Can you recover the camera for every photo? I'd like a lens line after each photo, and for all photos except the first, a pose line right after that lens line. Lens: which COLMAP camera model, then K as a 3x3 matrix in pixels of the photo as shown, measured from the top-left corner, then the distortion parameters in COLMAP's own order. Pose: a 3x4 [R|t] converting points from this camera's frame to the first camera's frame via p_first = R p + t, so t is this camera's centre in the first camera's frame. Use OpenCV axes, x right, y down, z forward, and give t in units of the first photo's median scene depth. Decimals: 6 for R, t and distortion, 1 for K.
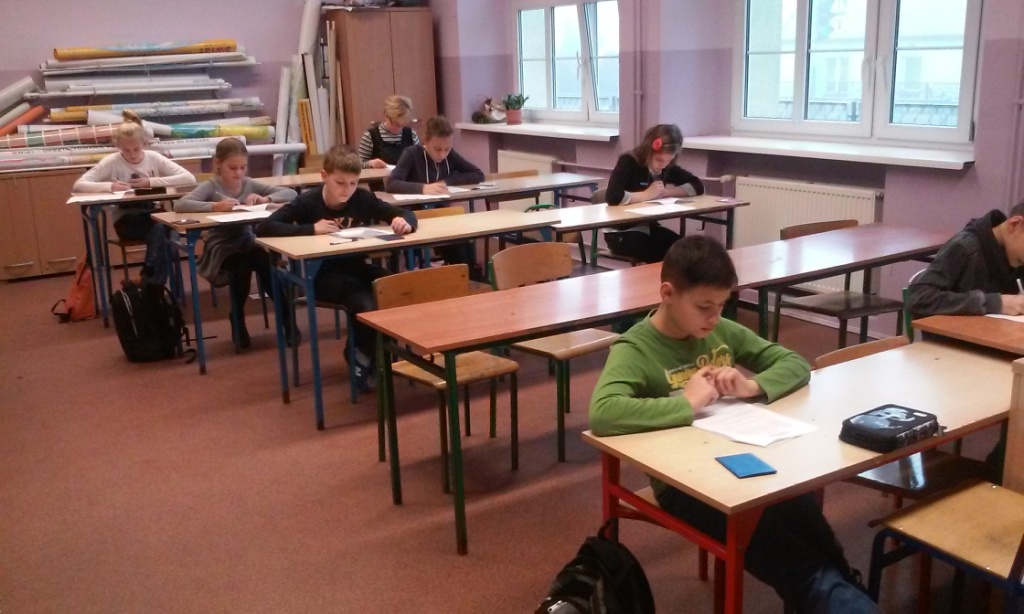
lens RADIAL K [[962.4, 0, 512.1], [0, 962.4, 328.1], [0, 0, 1]] dist [0.054432, -0.140535]
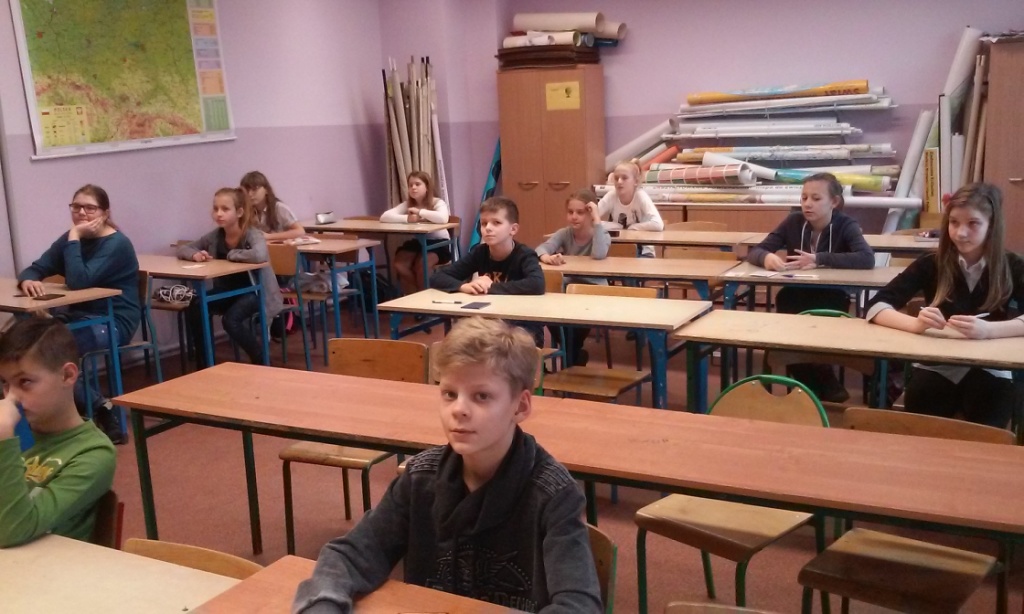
lens RADIAL K [[962.4, 0, 512.1], [0, 962.4, 328.1], [0, 0, 1]] dist [0.054432, -0.140535]
pose [[0.509449, 0.192943, -0.838591, 0.384400], [-0.213351, 0.972431, 0.094126, -0.095134], [0.833632, 0.130962, 0.536569, 0.292052]]
